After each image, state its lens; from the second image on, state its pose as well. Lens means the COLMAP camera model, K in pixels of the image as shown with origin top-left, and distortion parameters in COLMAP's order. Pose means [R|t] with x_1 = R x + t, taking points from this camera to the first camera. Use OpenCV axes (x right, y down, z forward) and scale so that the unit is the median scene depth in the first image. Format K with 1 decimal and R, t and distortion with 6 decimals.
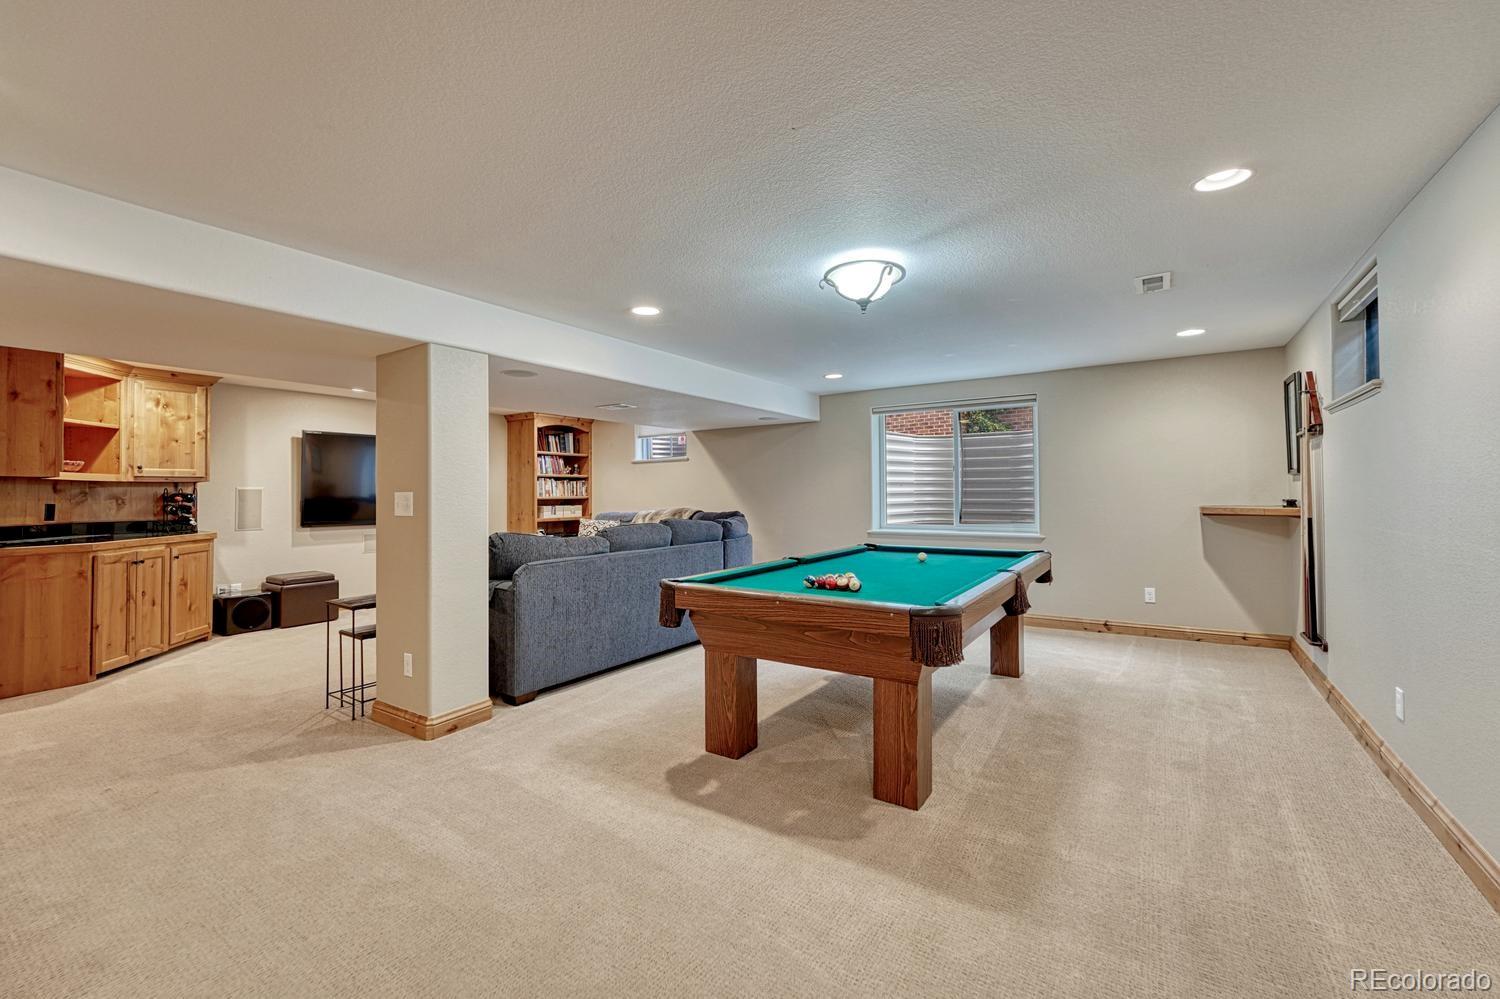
lens RADIAL K [[627.7, 0, 752.3], [0, 627.7, 479.2], [0, 0, 1]] dist [-0.009277, 0.002796]
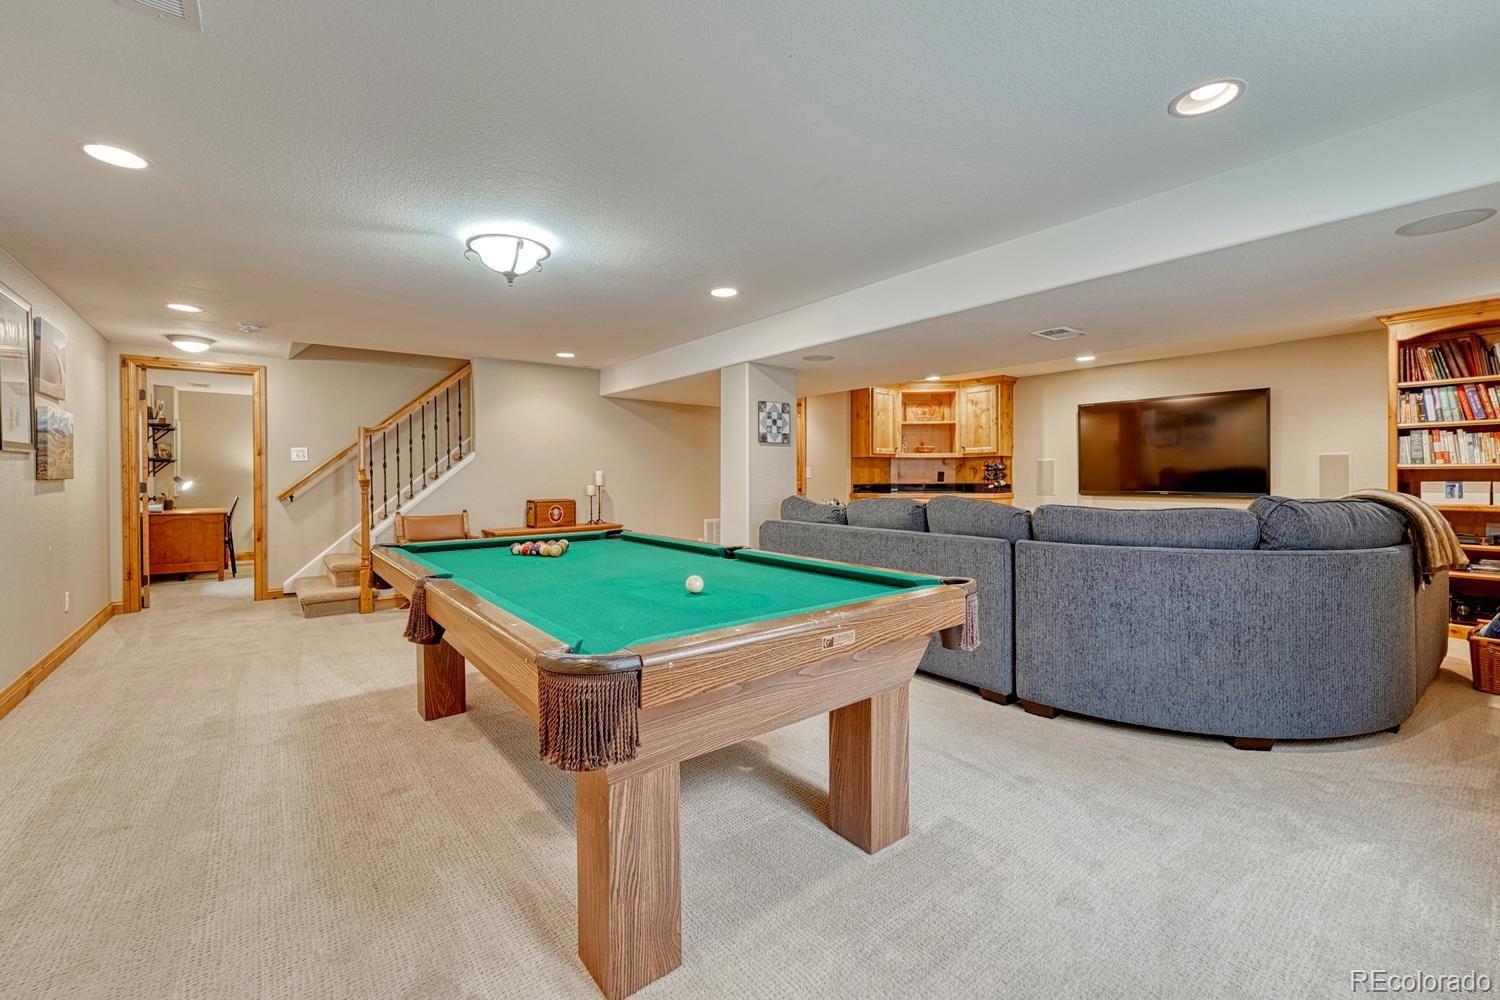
lens RADIAL K [[627.7, 0, 749.8], [0, 627.7, 494.9], [0, 0, 1]] dist [-0.009277, 0.002796]
pose [[-0.330734, 0.038257, -0.942948, 0.577821], [0.029784, 0.999103, 0.030089, 0.032163], [0.943254, -0.018134, -0.331577, 0.967782]]
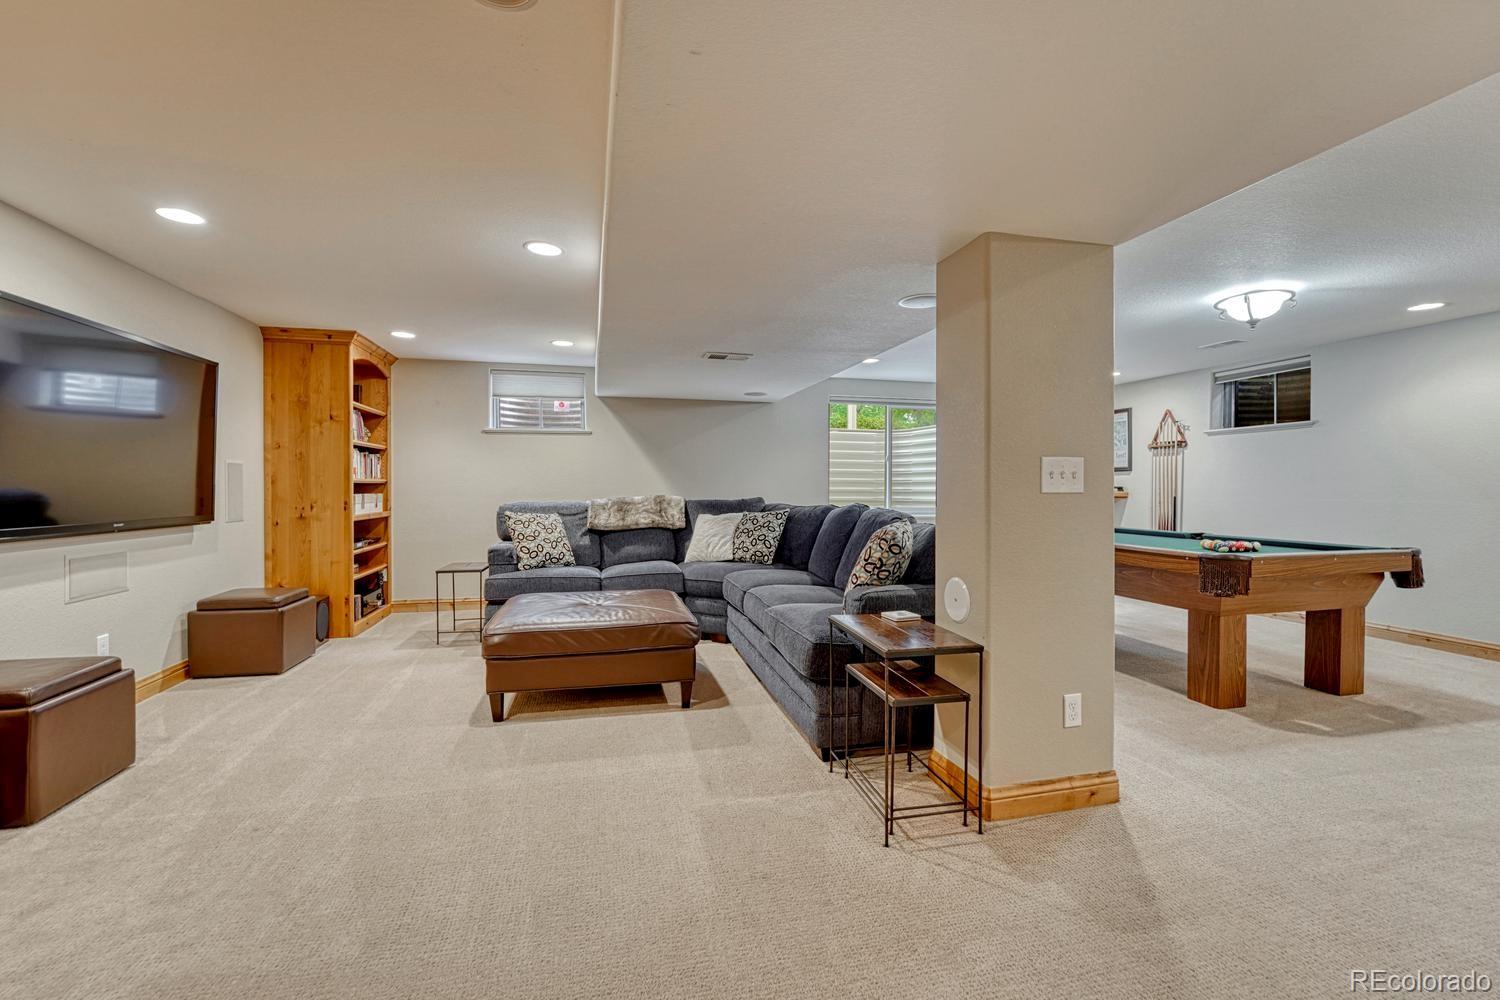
lens RADIAL K [[627.7, 0, 765.0], [0, 627.7, 494.0], [0, 0, 1]] dist [-0.009277, 0.002796]
pose [[0.670939, 0.001218, 0.741512, -0.783862], [-0.023648, 0.999525, 0.019756, 0.033601], [-0.741136, -0.030790, 0.670649, 0.487028]]
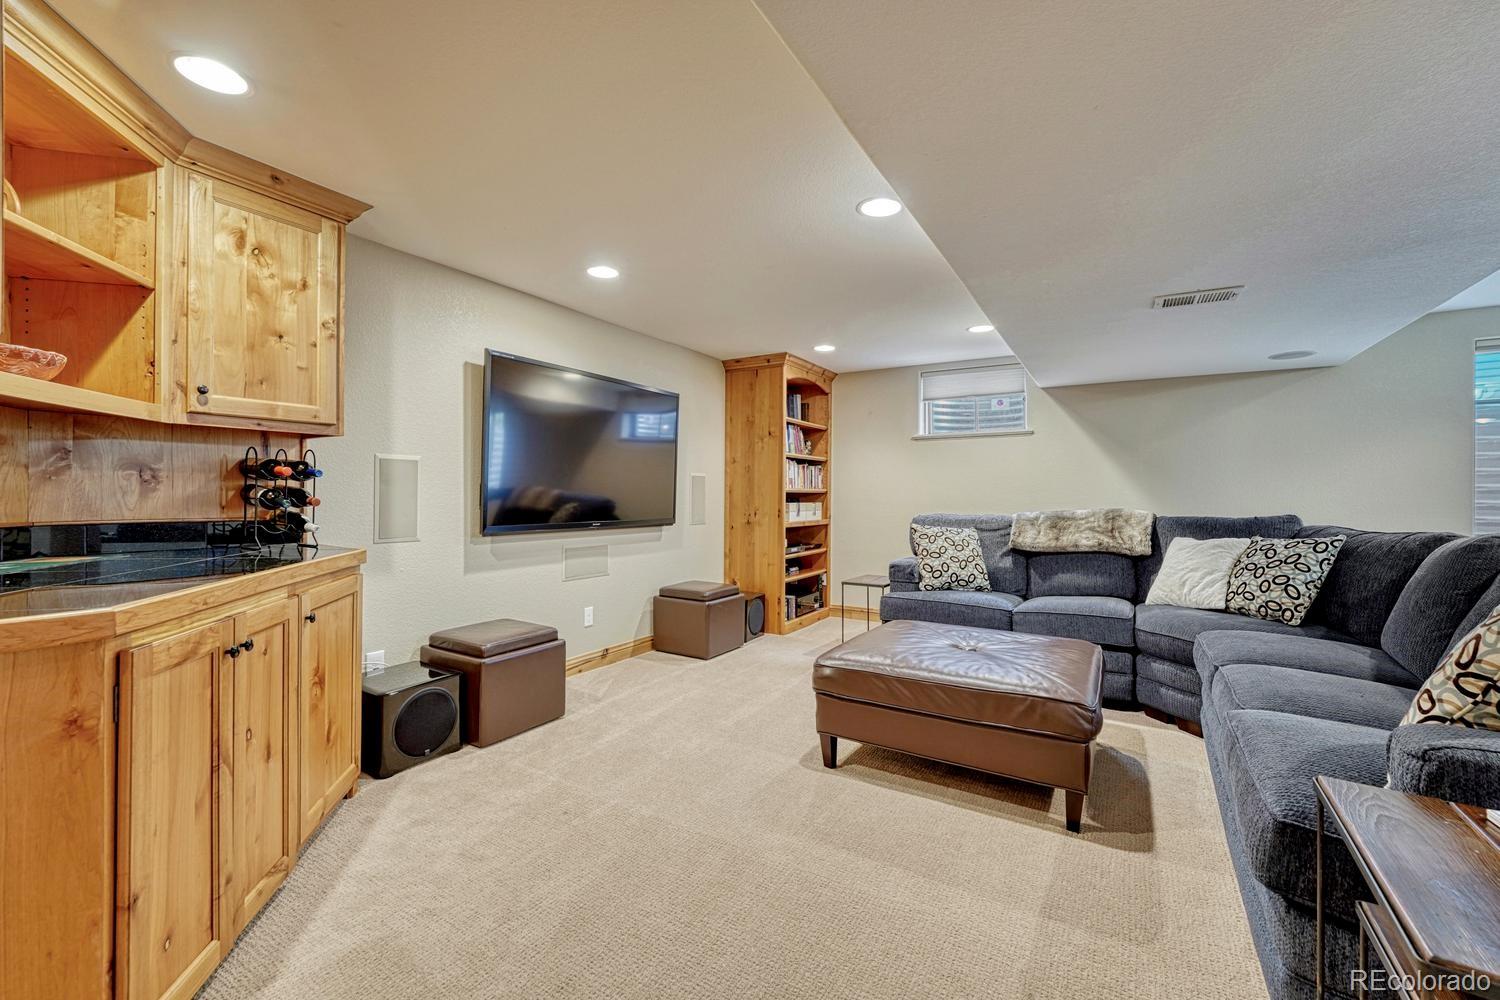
lens RADIAL K [[627.7, 0, 745.0], [0, 627.7, 491.6], [0, 0, 1]] dist [-0.009277, 0.002796]
pose [[0.999408, 0.015178, 0.030870, -0.610162], [-0.015681, 0.999747, 0.016116, 0.033548], [-0.030618, -0.016591, 0.999393, 0.554155]]
